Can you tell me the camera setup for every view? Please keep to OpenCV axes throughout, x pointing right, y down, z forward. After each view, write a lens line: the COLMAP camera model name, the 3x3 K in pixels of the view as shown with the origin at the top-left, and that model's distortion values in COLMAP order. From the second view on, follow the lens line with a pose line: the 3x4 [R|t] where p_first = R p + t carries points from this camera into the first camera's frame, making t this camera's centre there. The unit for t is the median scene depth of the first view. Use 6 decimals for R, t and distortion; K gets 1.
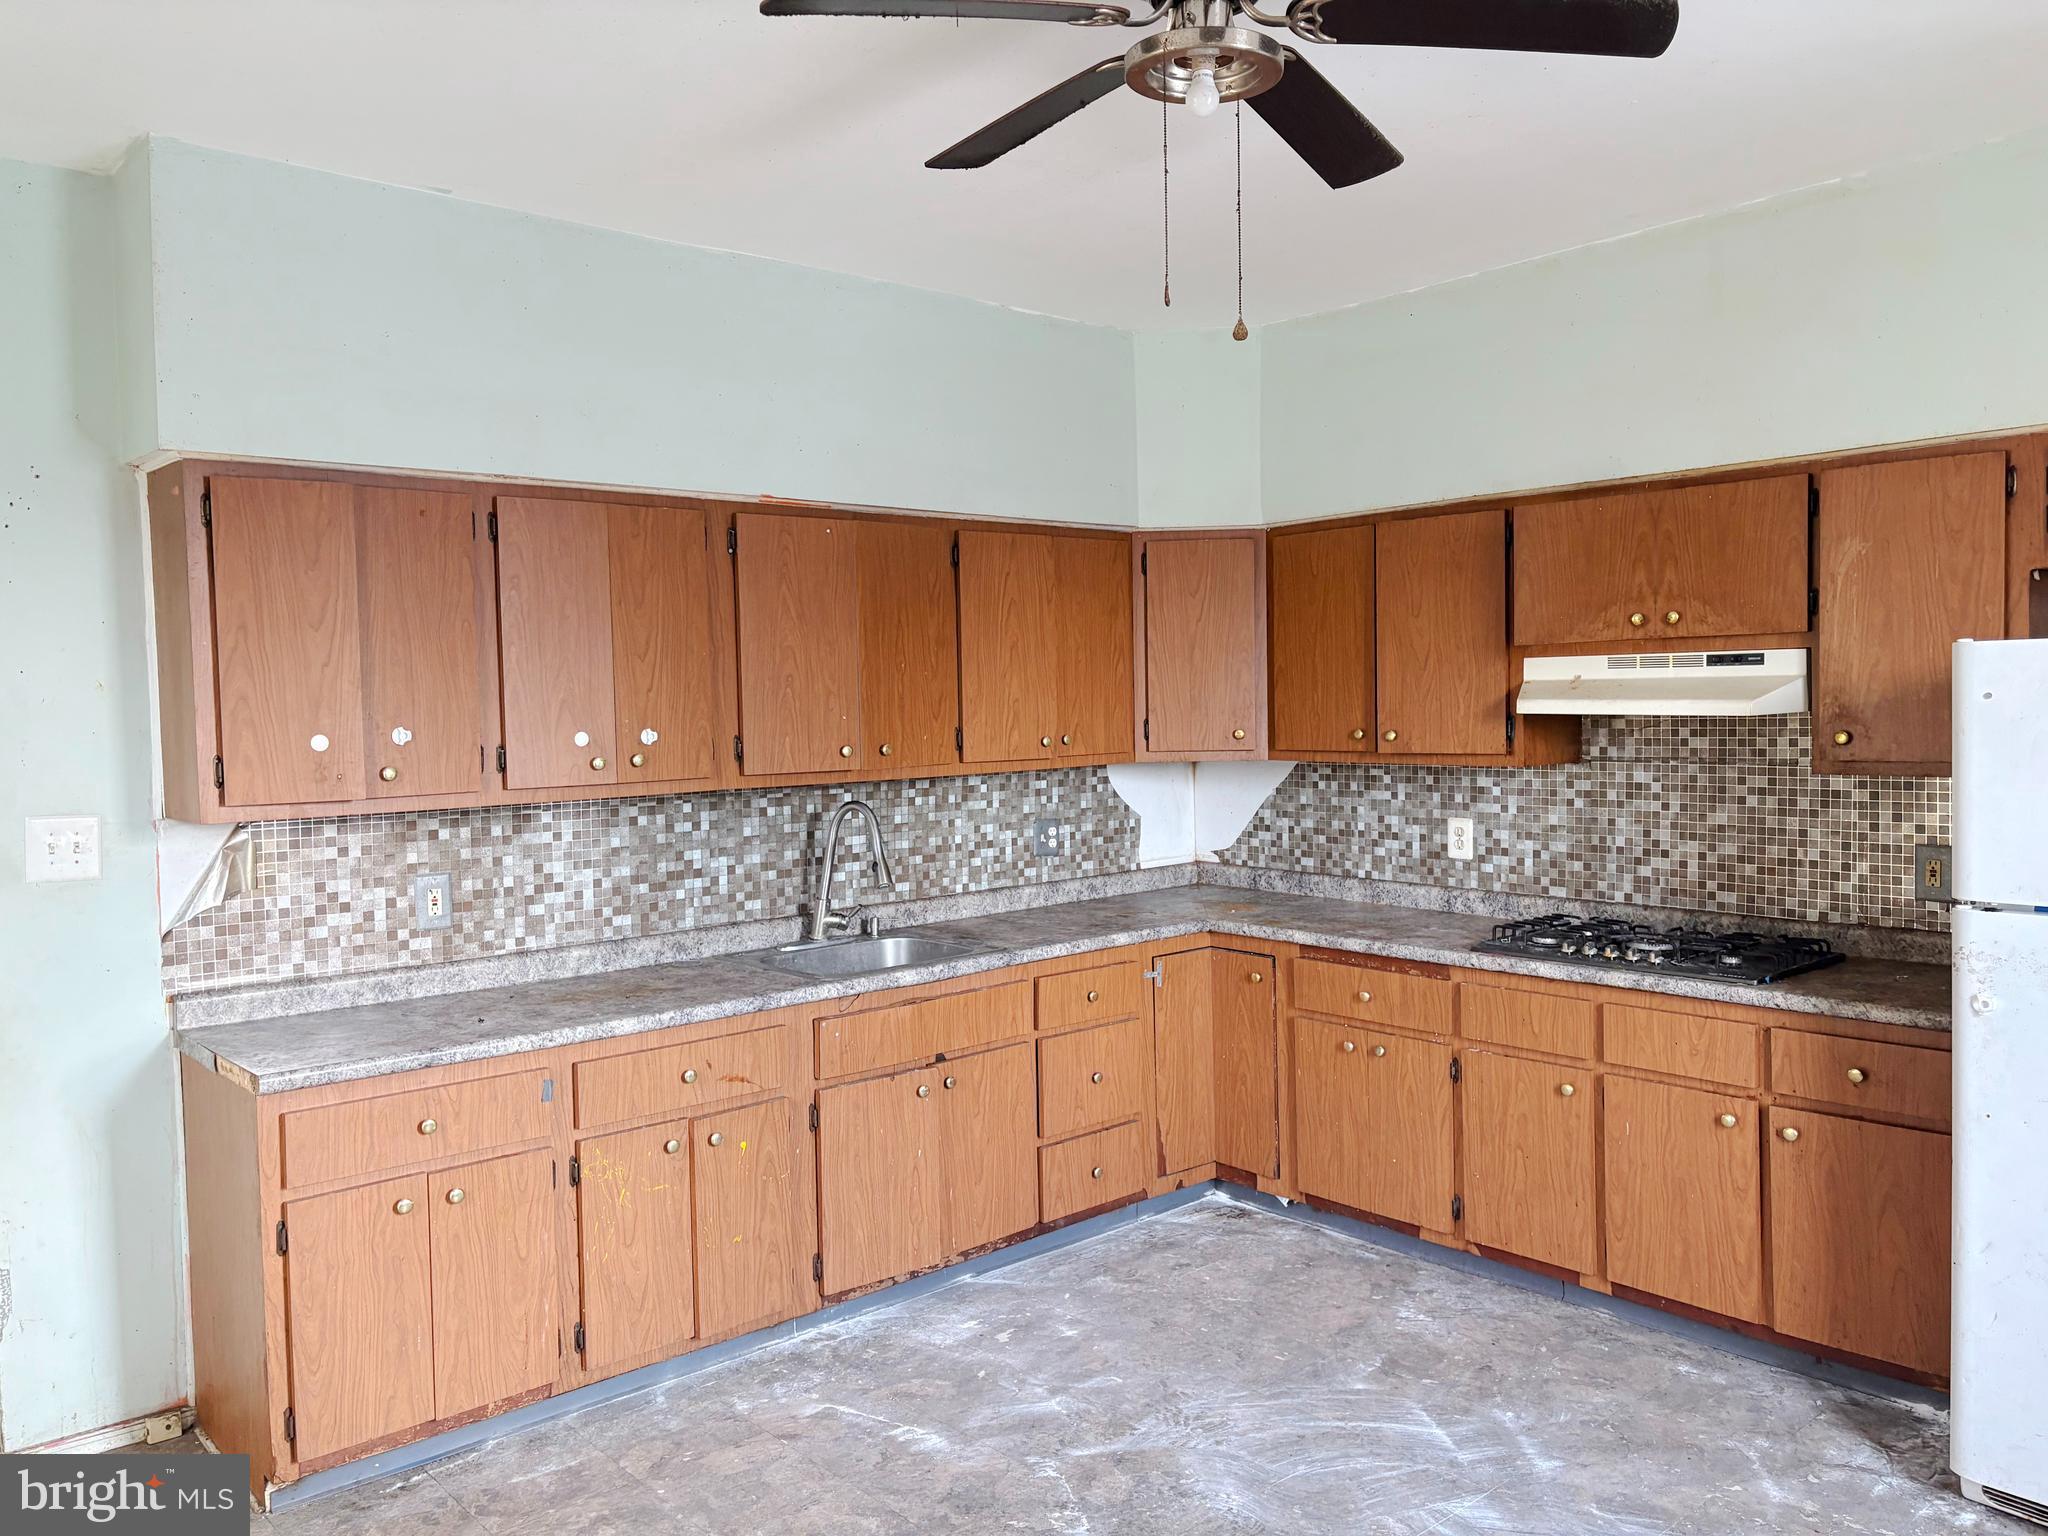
lens RADIAL K [[1547.4, 0, 1020.2], [0, 1547.4, 767.8], [0, 0, 1]] dist [0.066489, -0.075807]
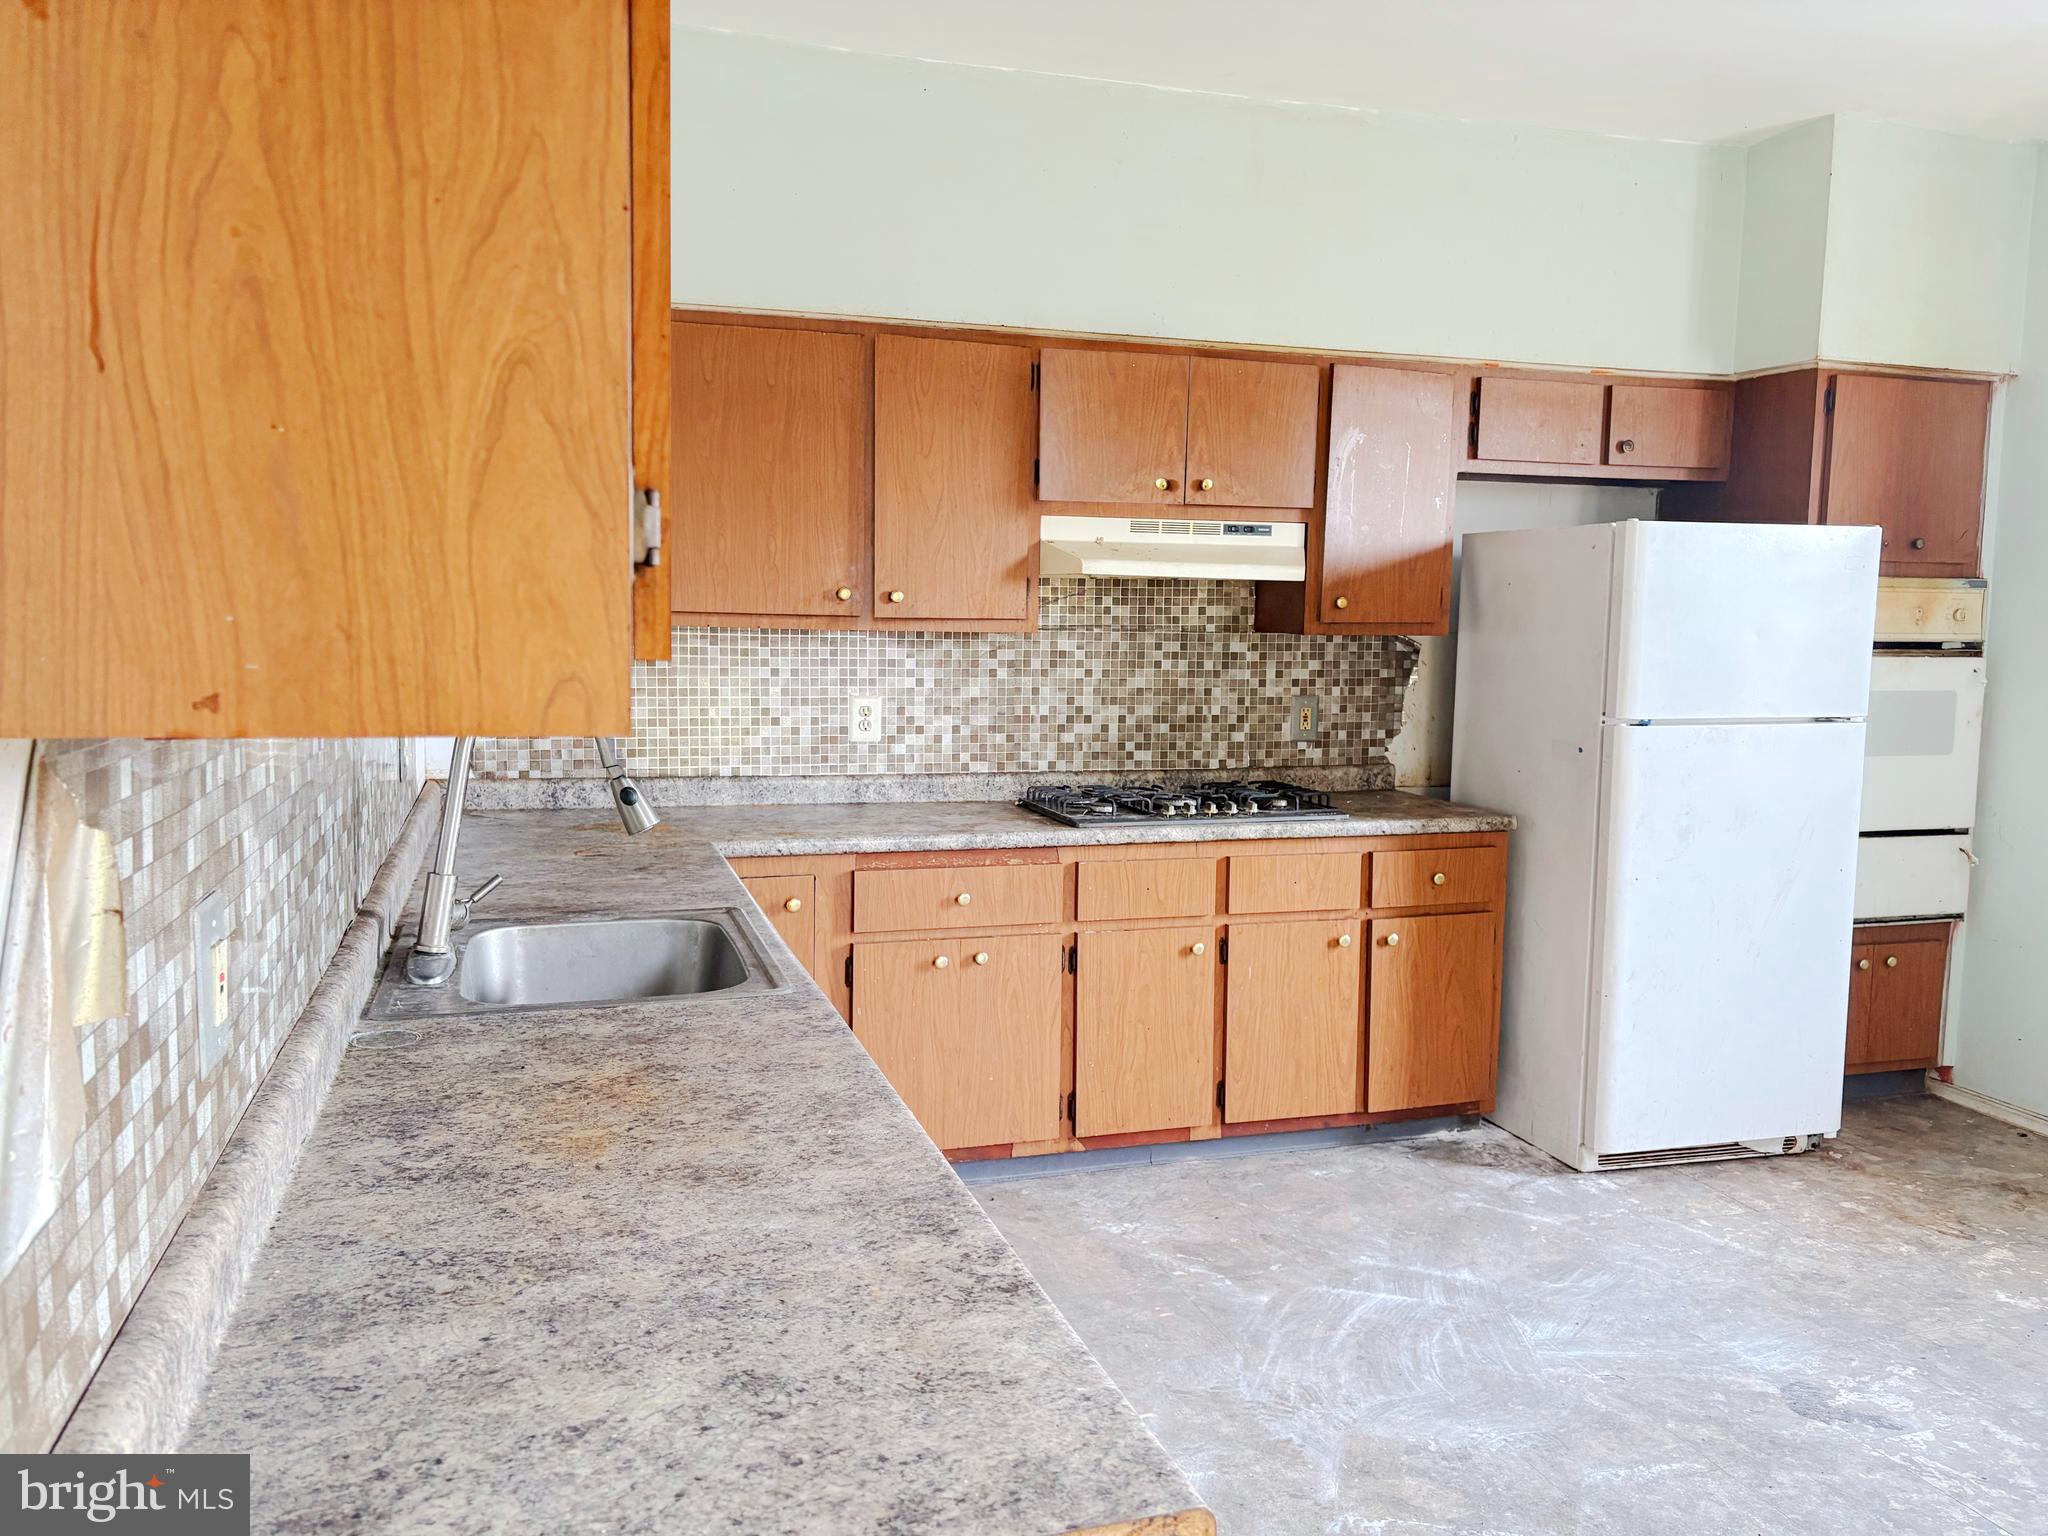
lens RADIAL K [[1547.4, 0, 1014.6], [0, 1547.4, 772.0], [0, 0, 1]] dist [0.066489, -0.075807]
pose [[0.400080, -0.065205, 0.914158, -0.565356], [0.019985, 0.997849, 0.062429, 0.026414], [-0.916262, -0.006707, 0.400523, 0.668948]]
